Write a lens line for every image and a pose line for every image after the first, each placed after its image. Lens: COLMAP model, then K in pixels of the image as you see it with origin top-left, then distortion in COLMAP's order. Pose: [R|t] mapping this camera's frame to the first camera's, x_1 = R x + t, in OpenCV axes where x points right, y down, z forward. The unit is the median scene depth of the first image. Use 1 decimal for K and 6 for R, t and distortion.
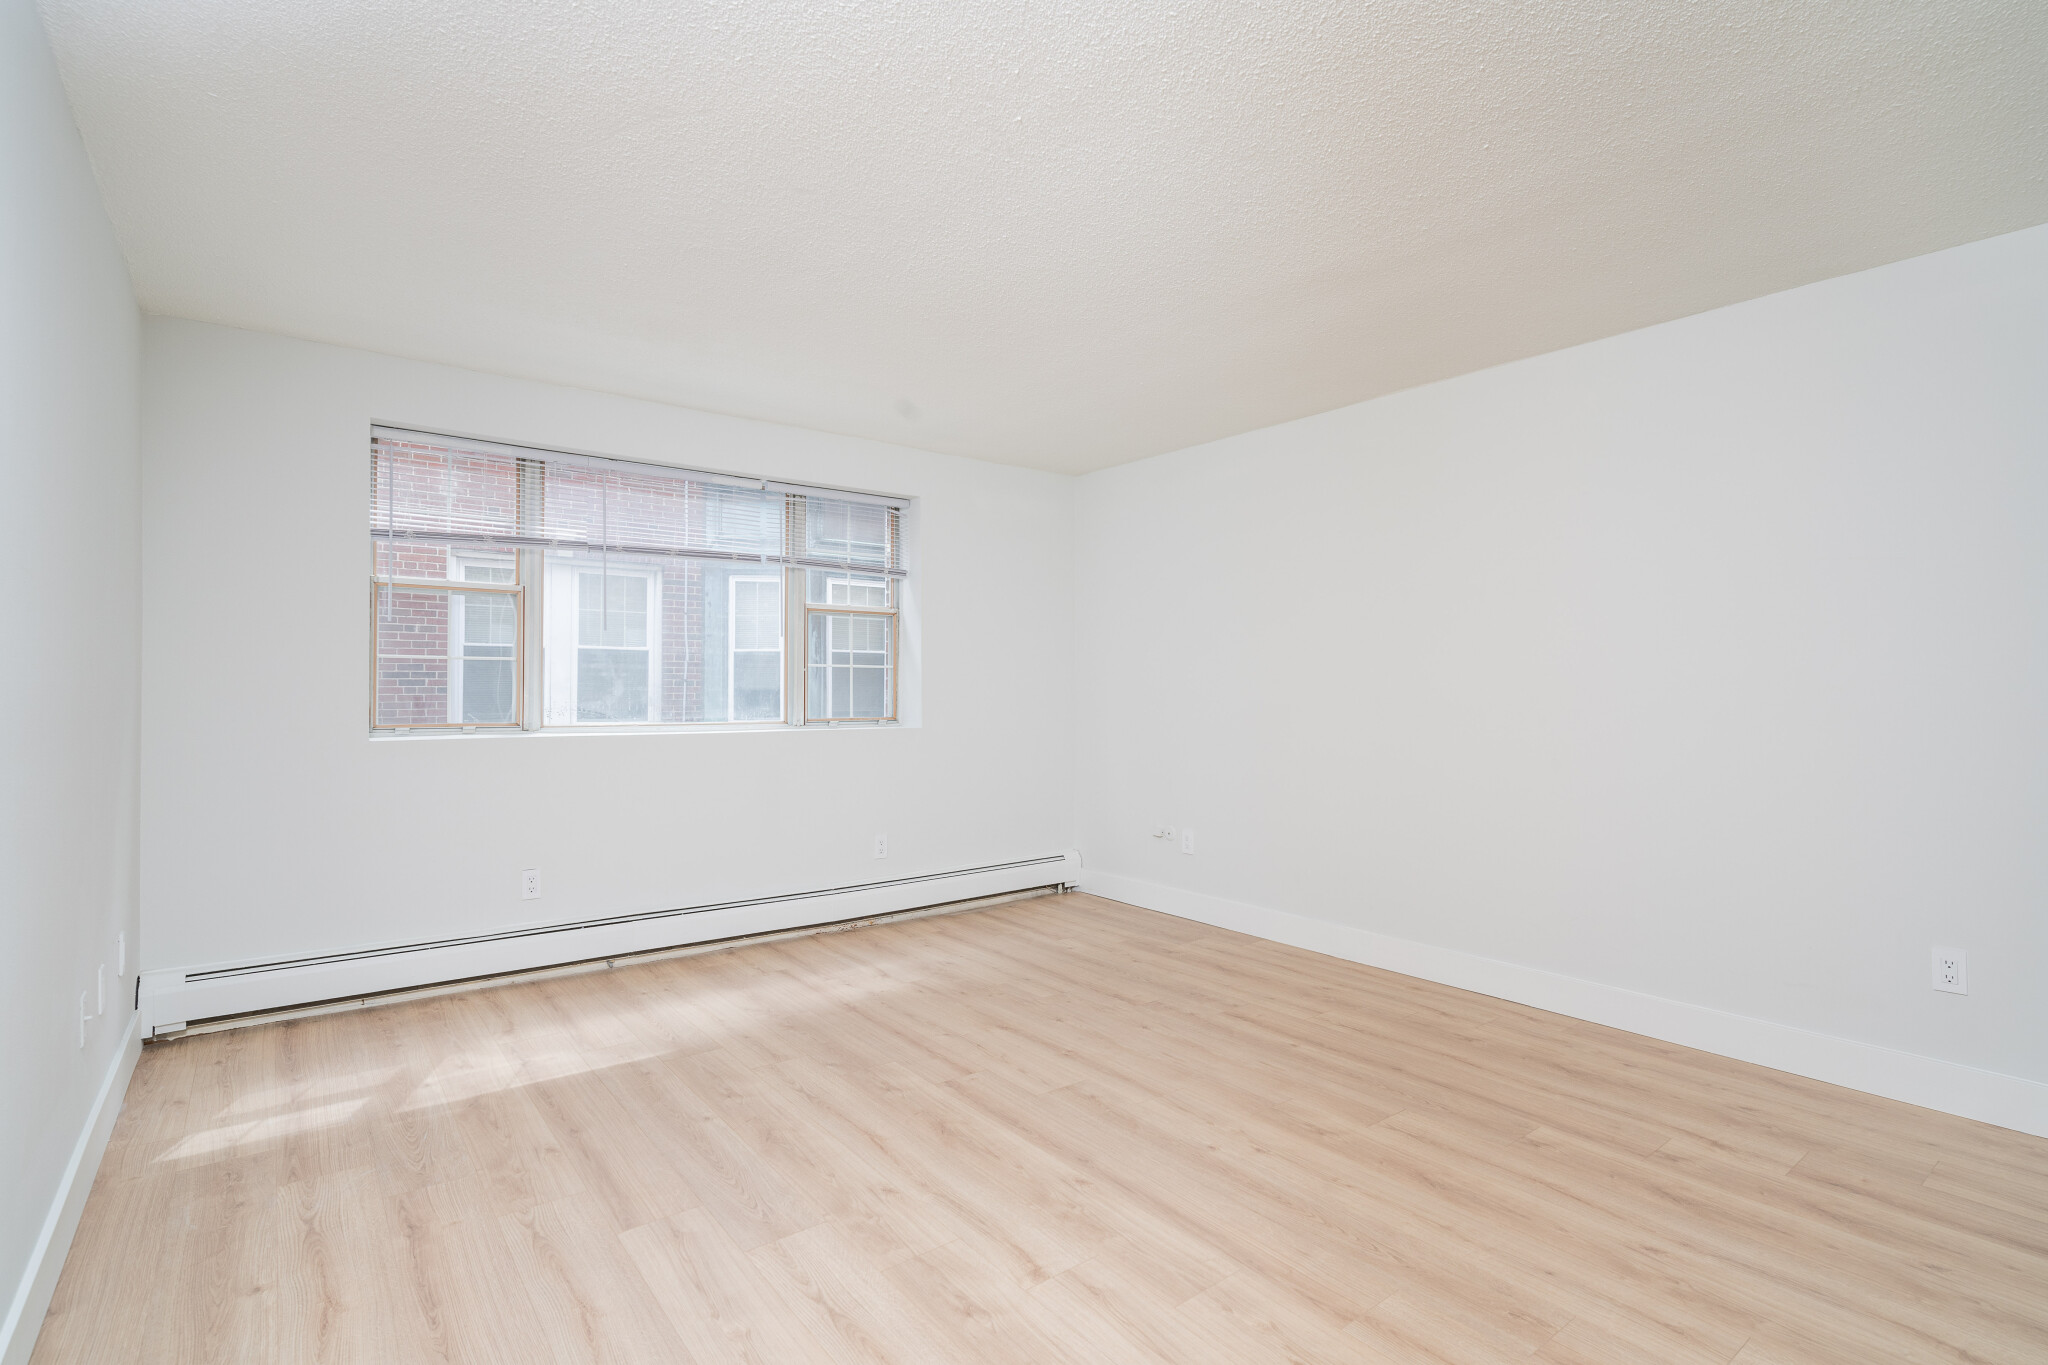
lens RADIAL K [[963.2, 0, 1007.3], [0, 963.2, 672.8], [0, 0, 1]] dist [0.018816, 0.000212]
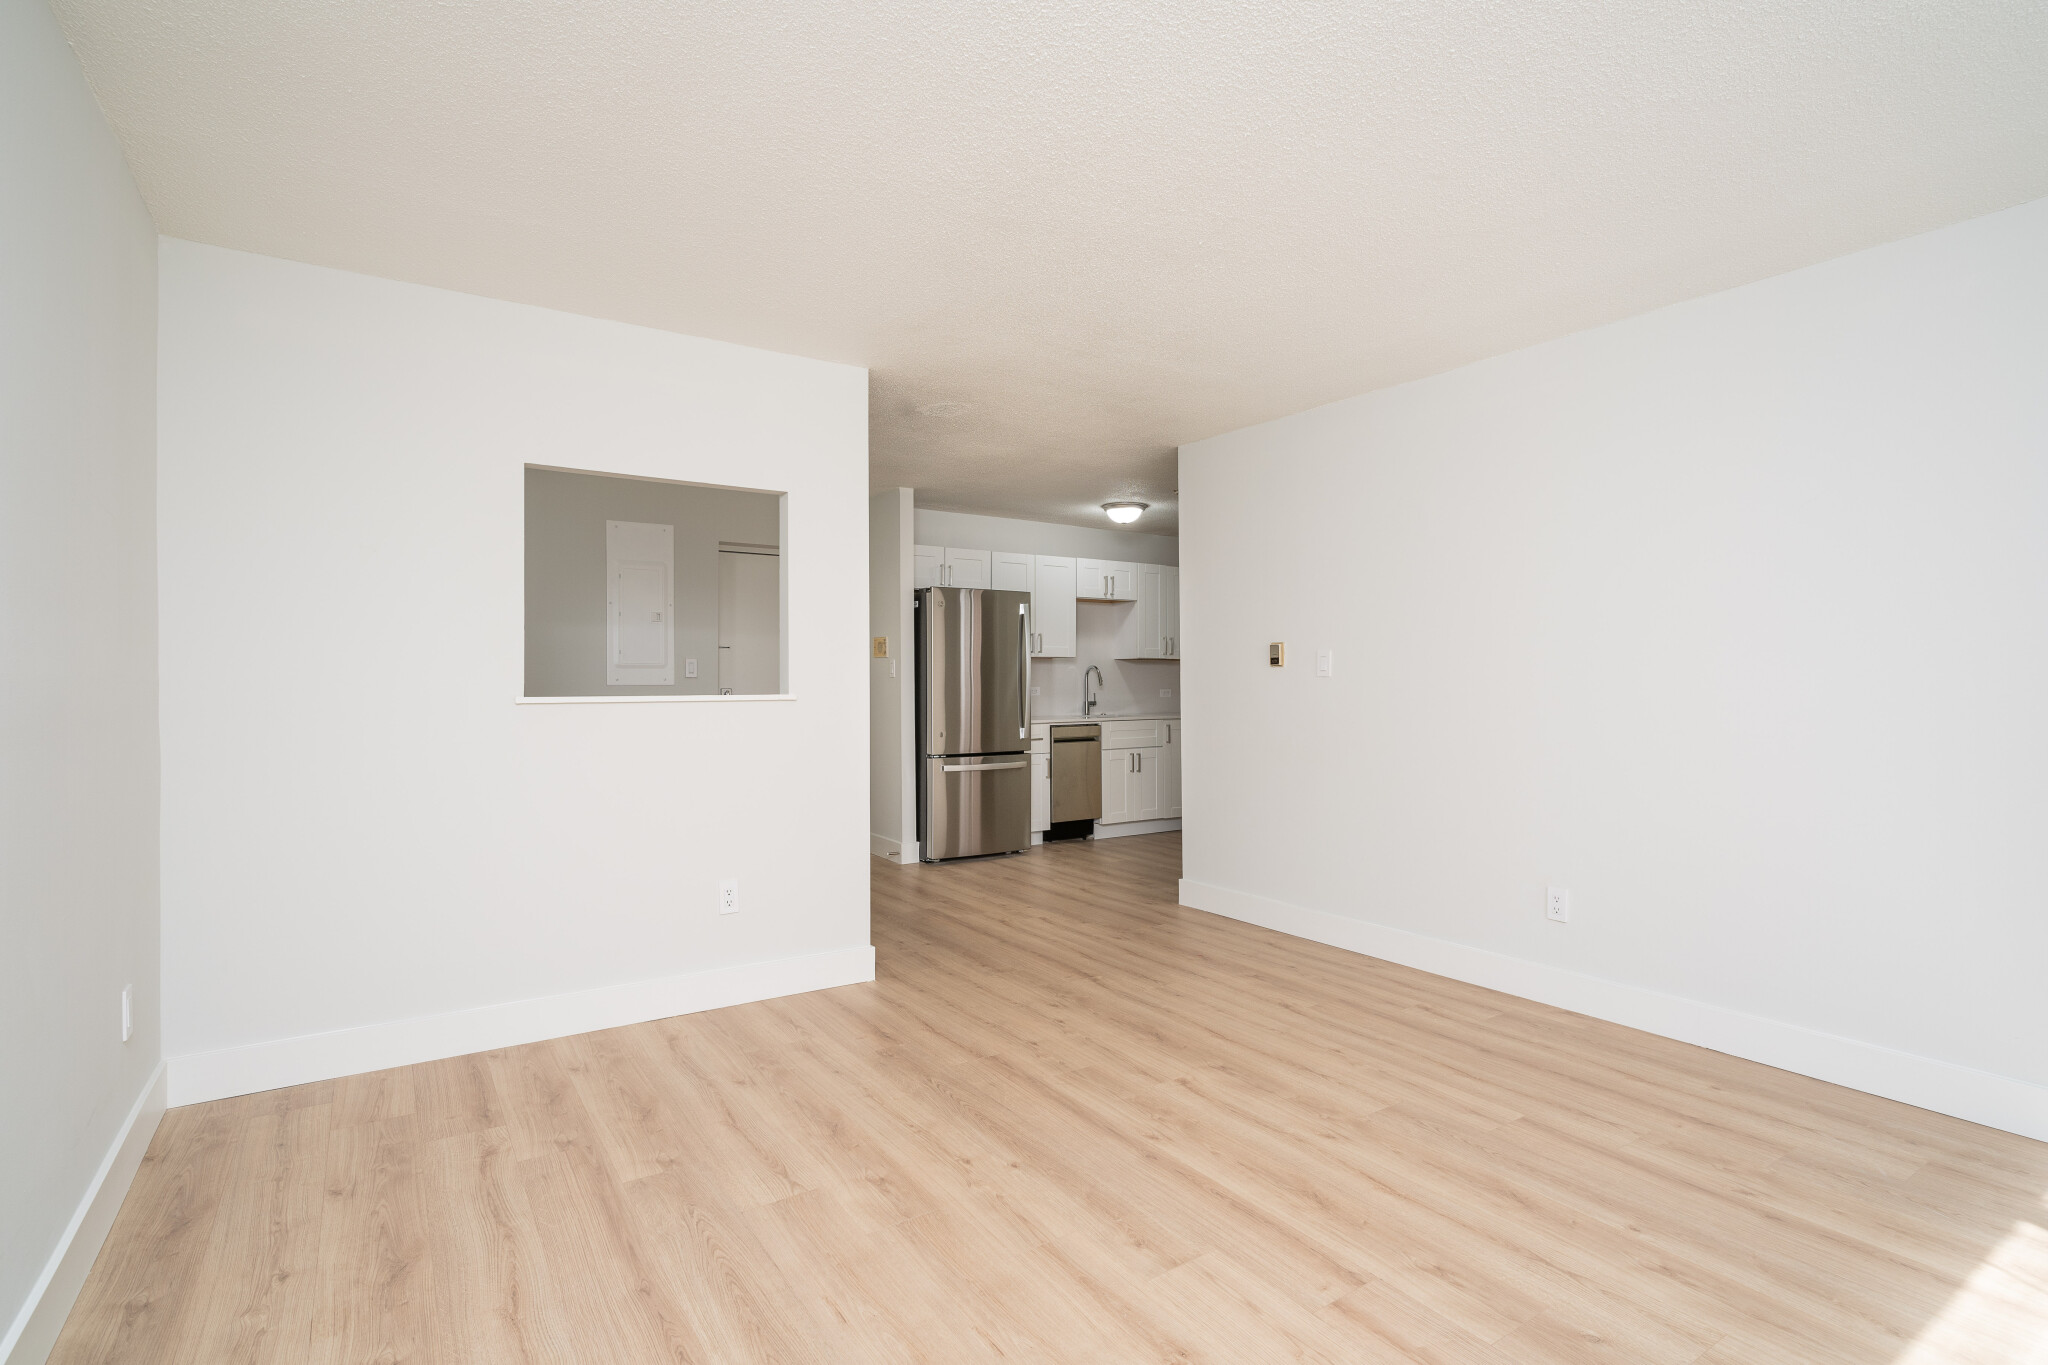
lens RADIAL K [[963.2, 0, 1027.2], [0, 963.2, 689.6], [0, 0, 1]] dist [0.018816, 0.000212]
pose [[-0.998772, -0.002733, 0.049474, 0.156413], [-0.002986, 0.999983, -0.005026, 0.030732], [-0.049460, -0.005167, -0.998763, 1.982631]]
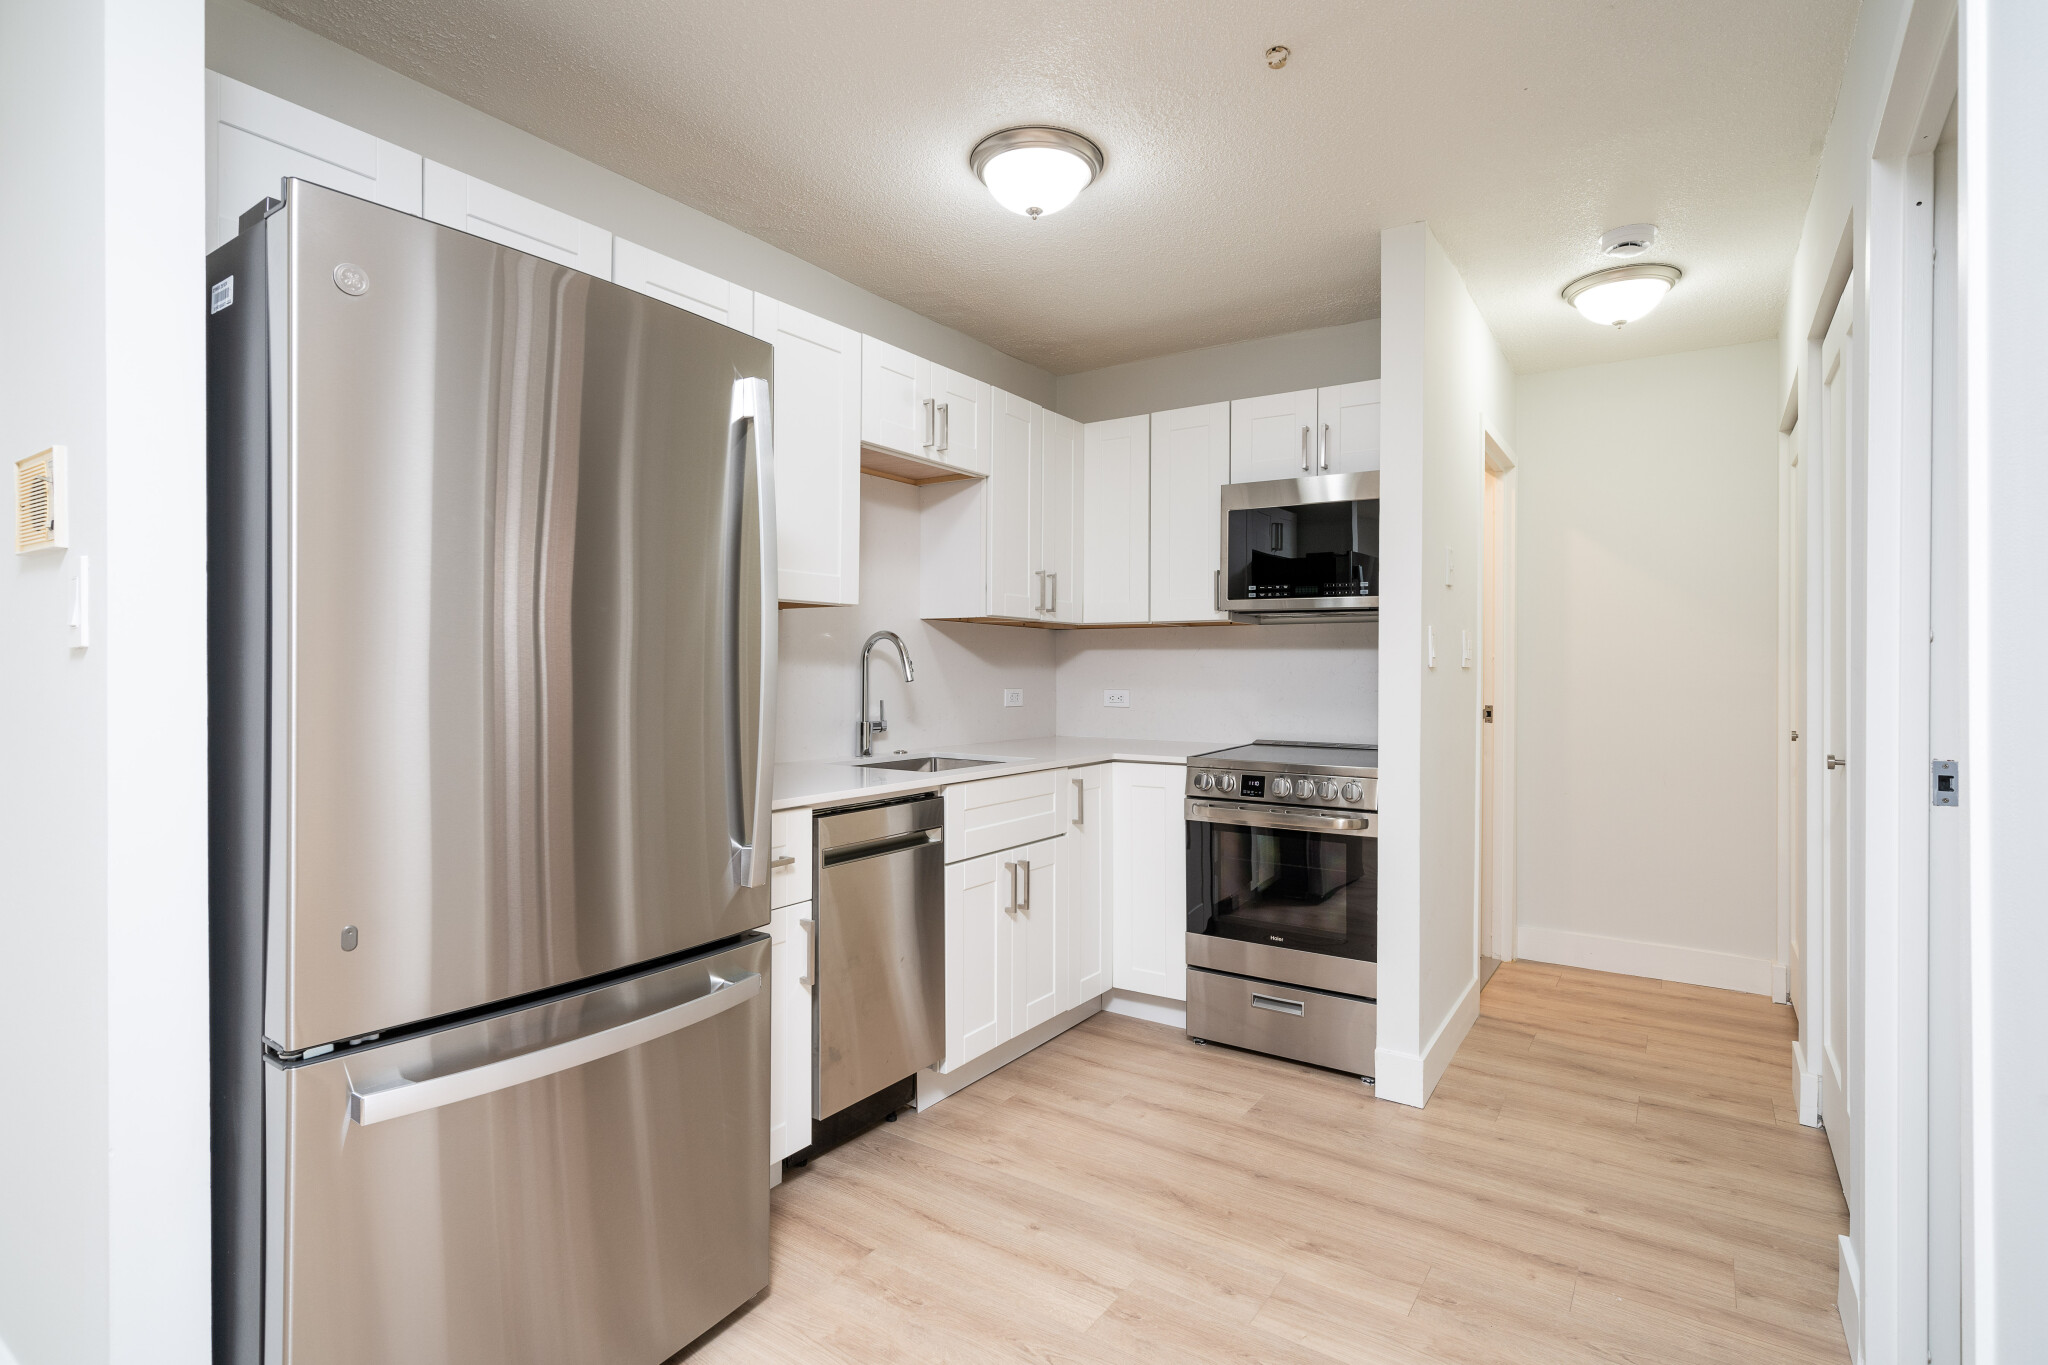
lens RADIAL K [[963.2, 0, 1017.5], [0, 963.2, 671.5], [0, 0, 1]] dist [0.018816, 0.000212]
pose [[-0.946673, -0.005374, -0.322150, 0.169193], [-0.002424, 0.999951, -0.009557, 0.028498], [0.322186, -0.008266, -0.946640, 1.847378]]
